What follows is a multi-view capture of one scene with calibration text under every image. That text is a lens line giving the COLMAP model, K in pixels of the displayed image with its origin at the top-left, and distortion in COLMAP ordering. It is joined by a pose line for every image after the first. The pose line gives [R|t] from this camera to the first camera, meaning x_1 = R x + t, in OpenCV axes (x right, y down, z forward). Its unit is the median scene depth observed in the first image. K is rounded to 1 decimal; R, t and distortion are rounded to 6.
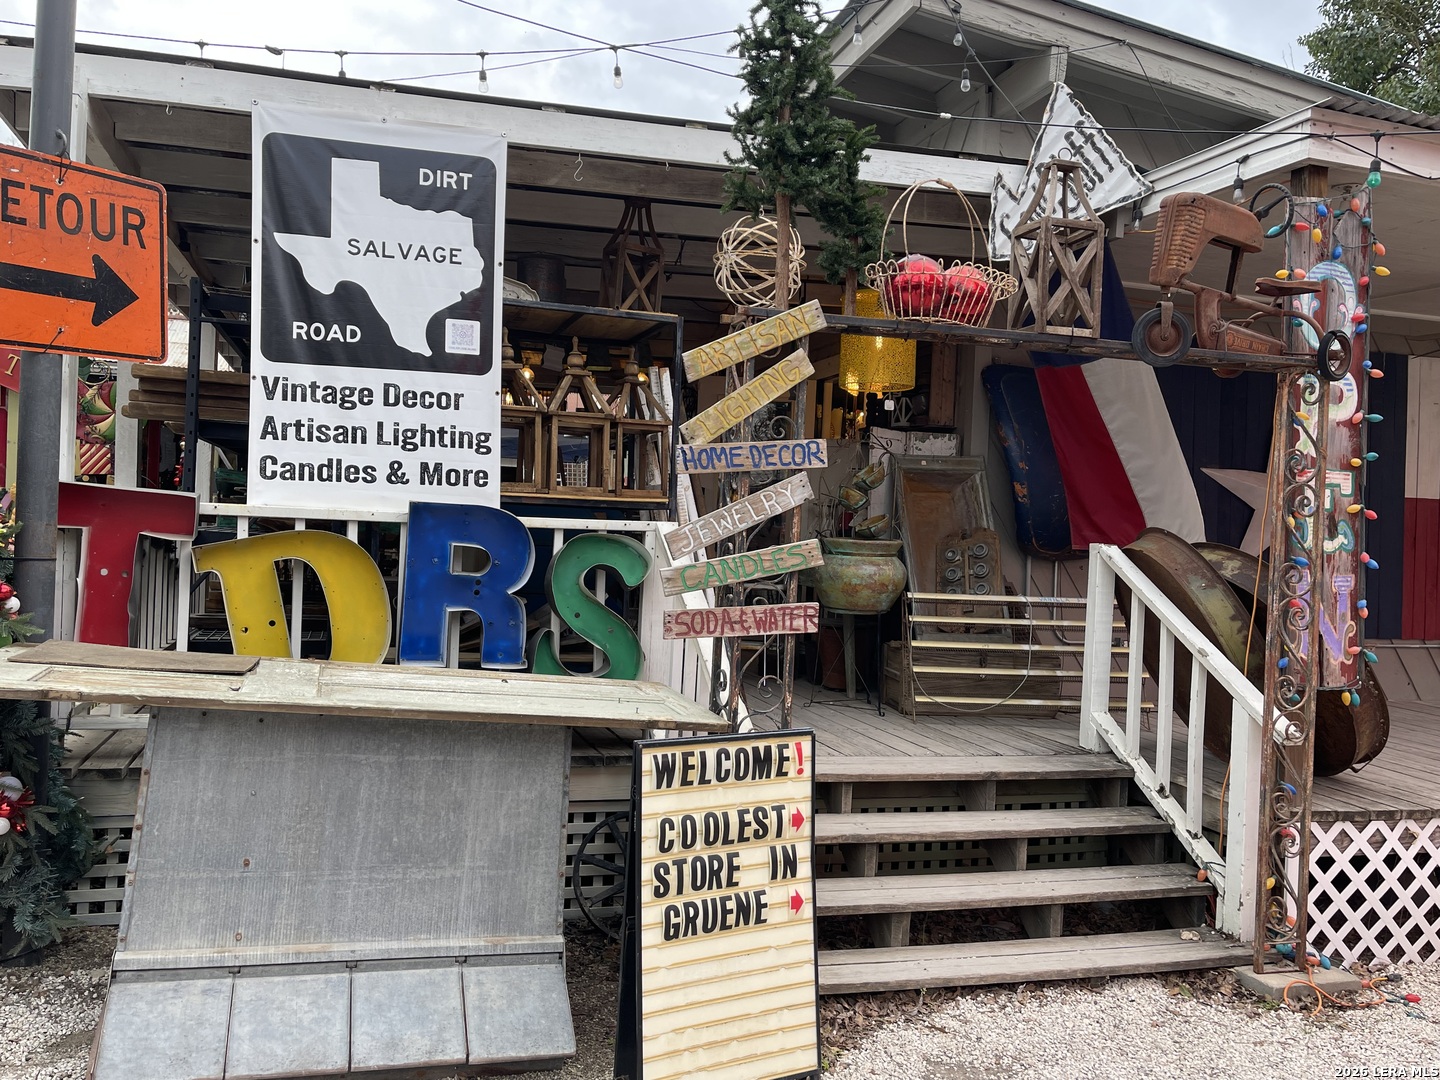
lens RADIAL K [[1187.3, 0, 720.0], [0, 1187.3, 540.0], [0, 0, 1]] dist [0.060969, -0.058710]
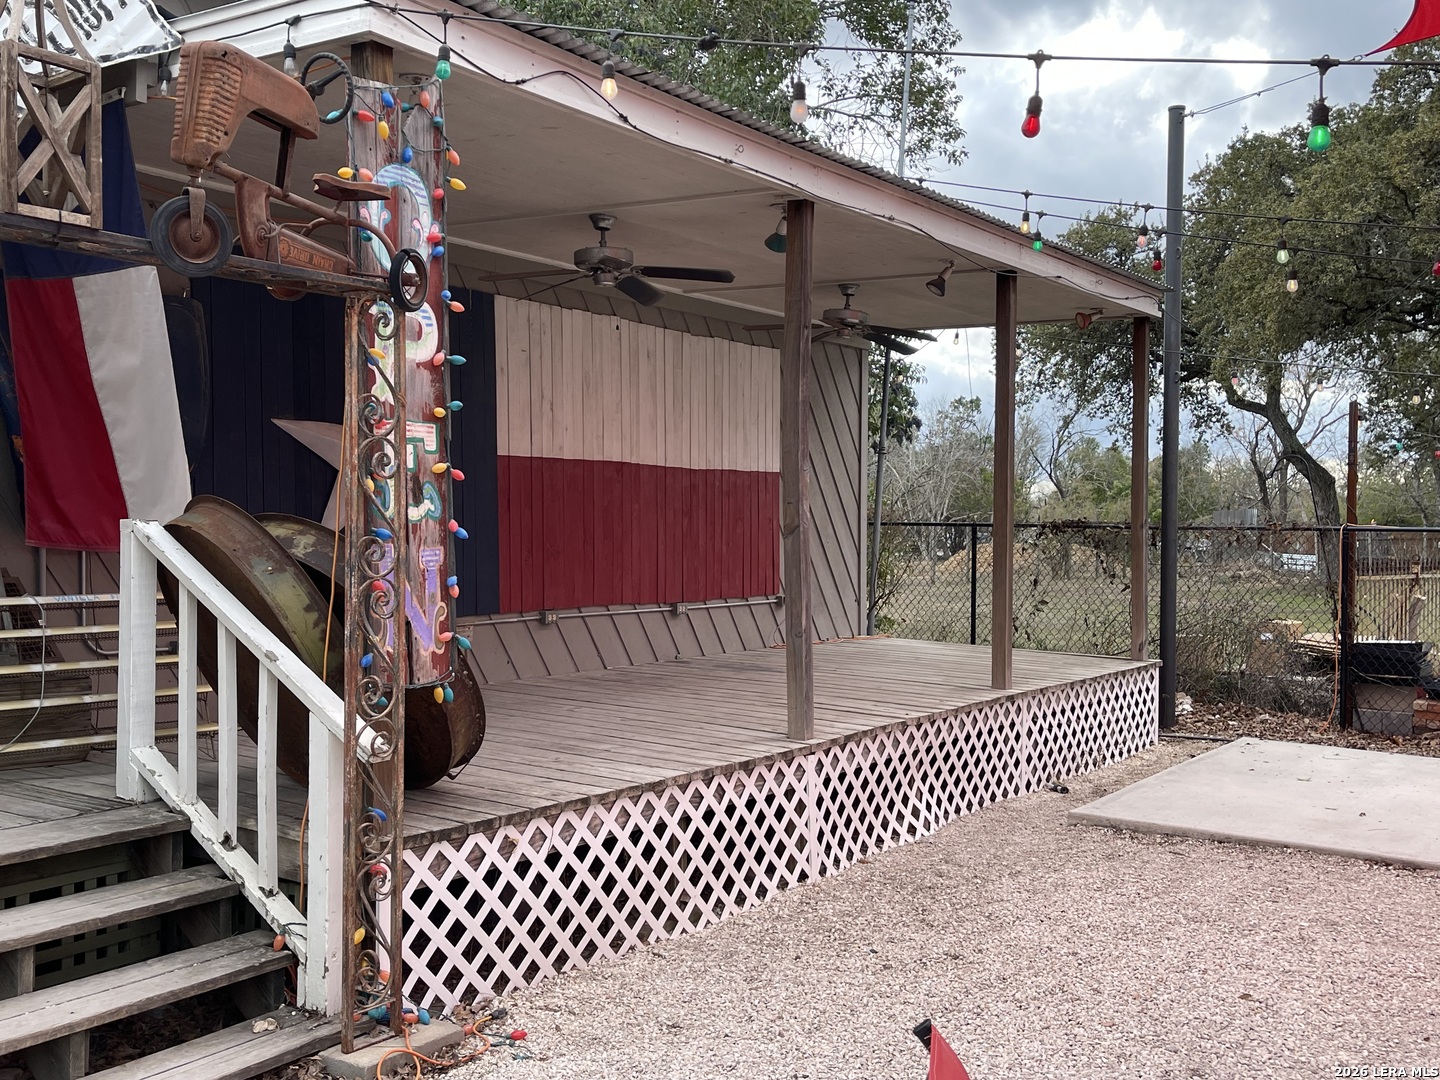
lens RADIAL K [[1348.0, 0, 720.0], [0, 1348.0, 540.0], [0, 0, 1]] dist [0.006740, -0.006447]
pose [[0.785004, -0.044084, 0.617920, 0.100527], [0.028574, 0.998980, 0.034970, -0.003265], [-0.618831, -0.009795, 0.785463, 0.144487]]
